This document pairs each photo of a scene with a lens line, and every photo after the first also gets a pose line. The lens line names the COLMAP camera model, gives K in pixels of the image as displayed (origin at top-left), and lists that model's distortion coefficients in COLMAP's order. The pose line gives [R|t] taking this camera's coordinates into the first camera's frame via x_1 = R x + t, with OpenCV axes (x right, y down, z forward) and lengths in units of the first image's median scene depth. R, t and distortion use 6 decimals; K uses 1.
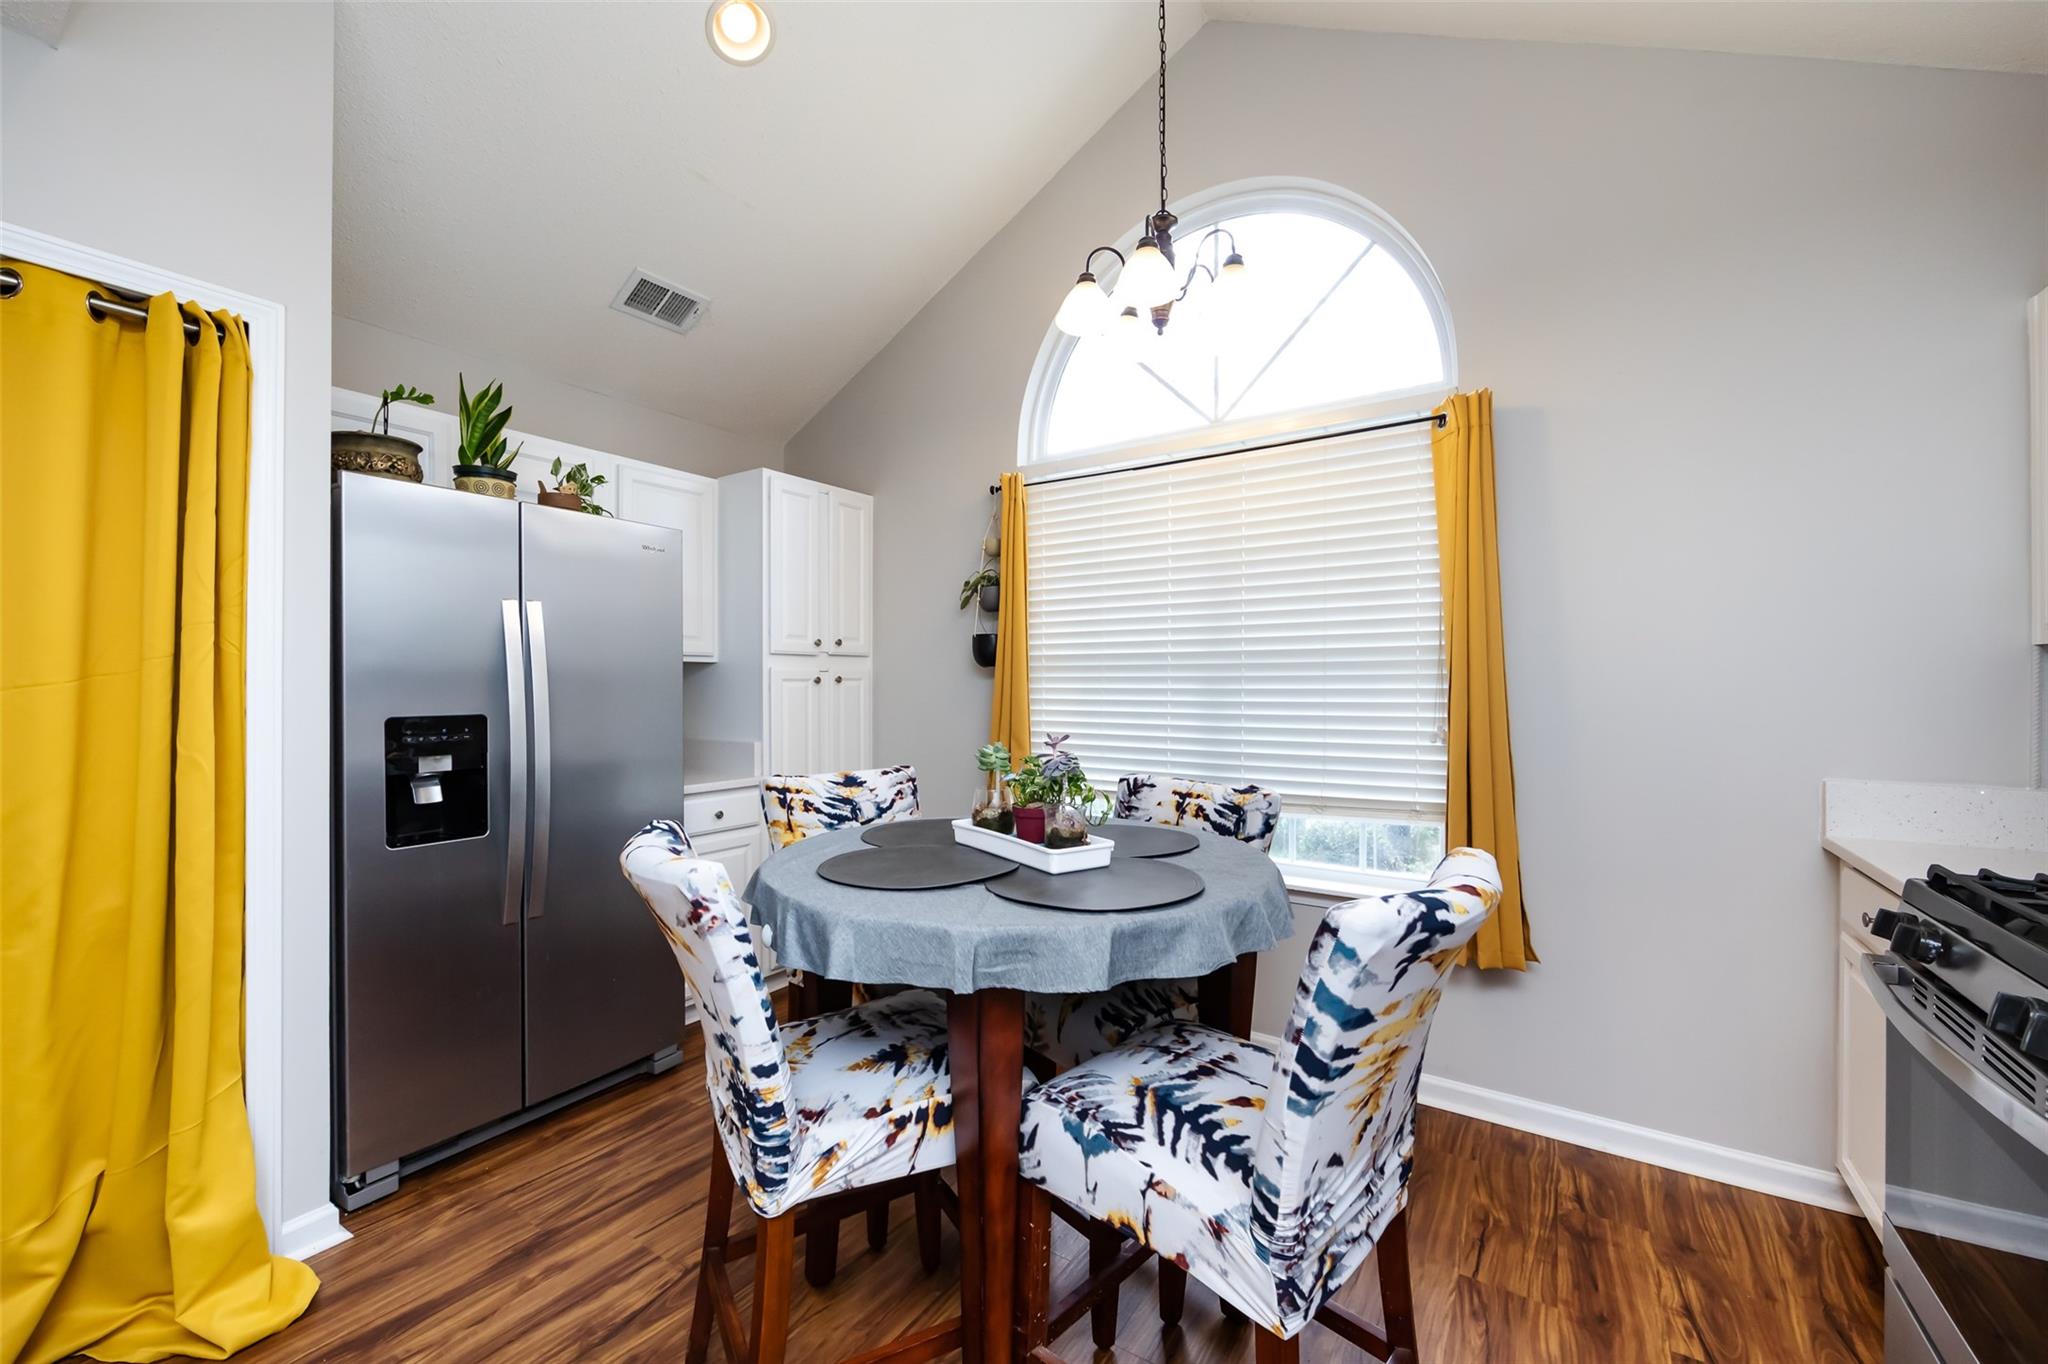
lens RADIAL K [[813.9, 0, 1024.0], [0, 813.9, 682.0], [0, 0, 1]] dist [0.001959, 0.000170]
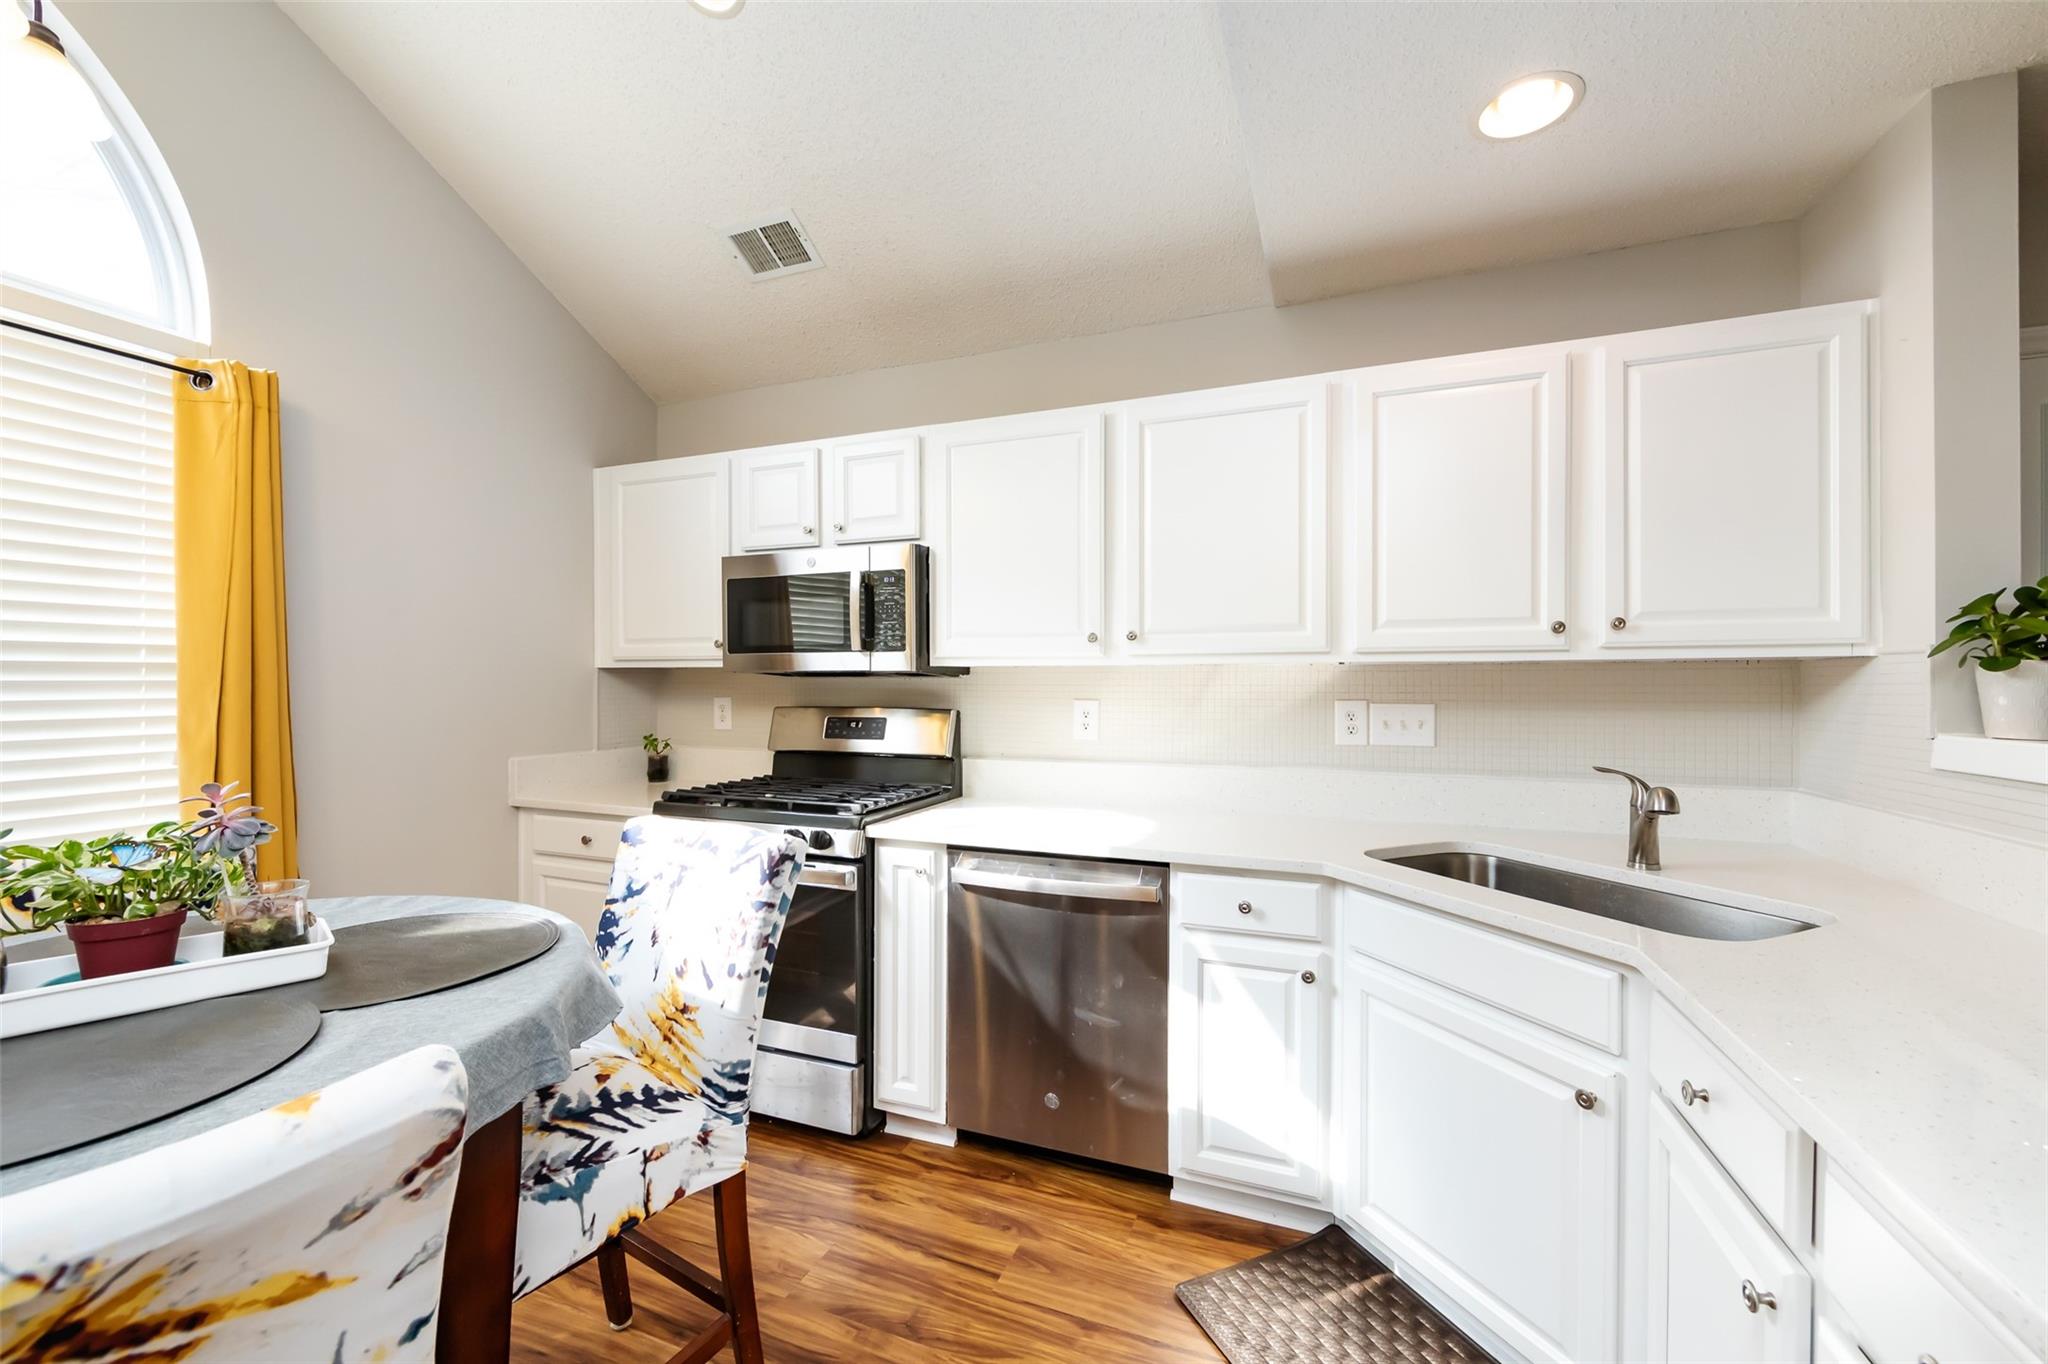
lens RADIAL K [[797.6, 0, 1020.8], [0, 797.6, 686.9], [0, 0, 1]] dist [-0.000337, -0.000118]
pose [[-0.200658, -0.003406, 0.979655, -0.916545], [-0.003497, 0.999990, 0.002761, -0.019308], [-0.979655, -0.002872, -0.200668, 0.672778]]
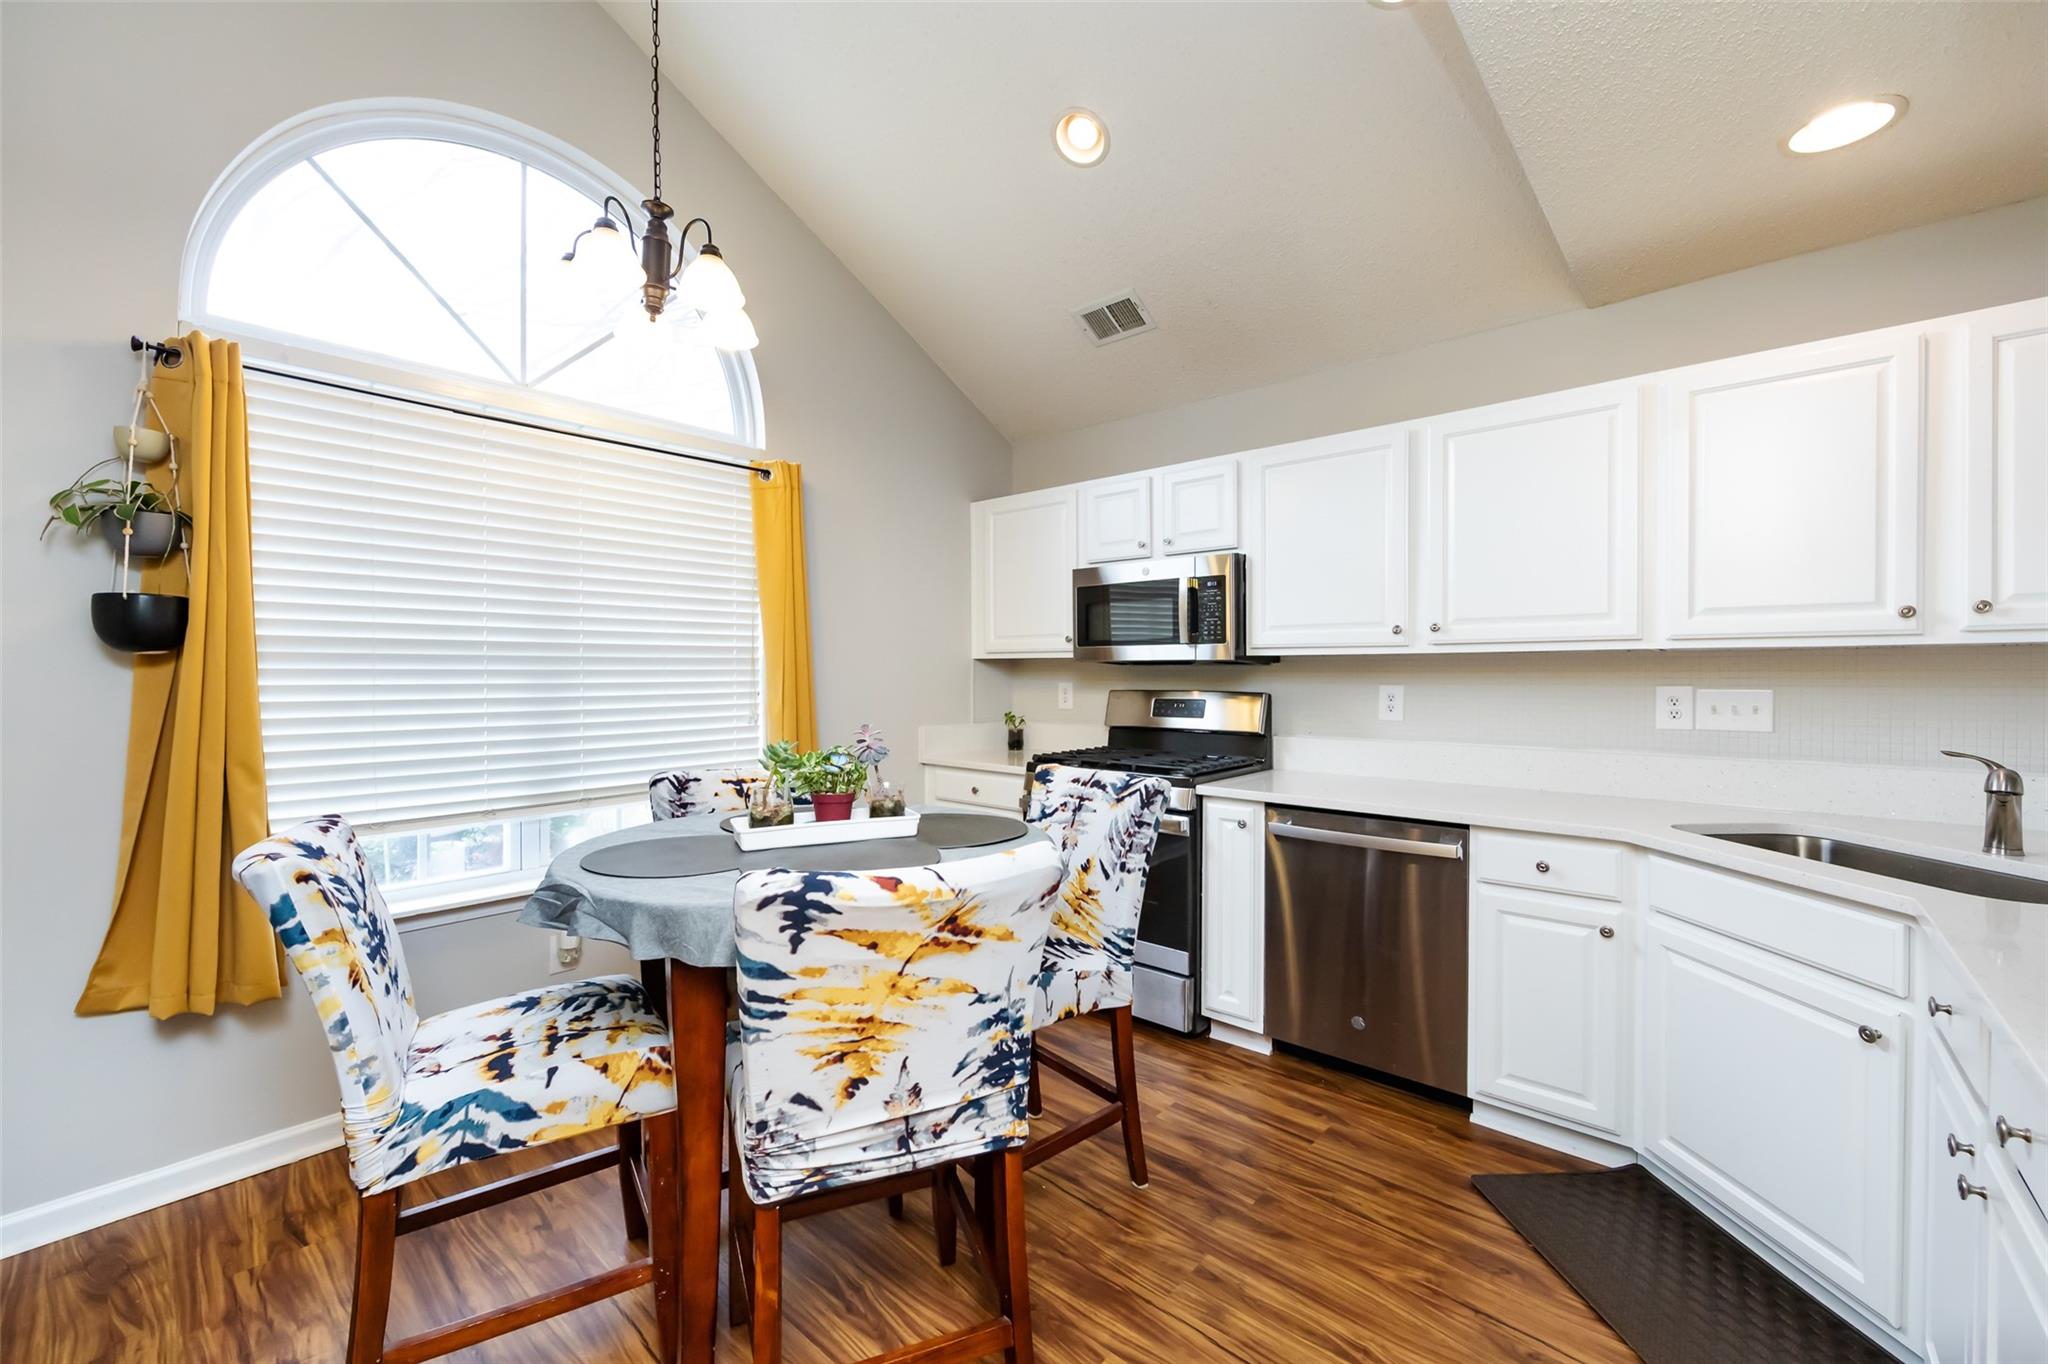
lens RADIAL K [[808.5, 0, 1026.1], [0, 808.5, 680.4], [0, 0, 1]] dist [-0.001741, -0.000394]
pose [[0.142146, -0.009249, 0.989803, -1.399815], [-0.002171, 0.999951, 0.009656, -0.012758], [-0.989843, -0.003521, 0.142119, 0.807056]]
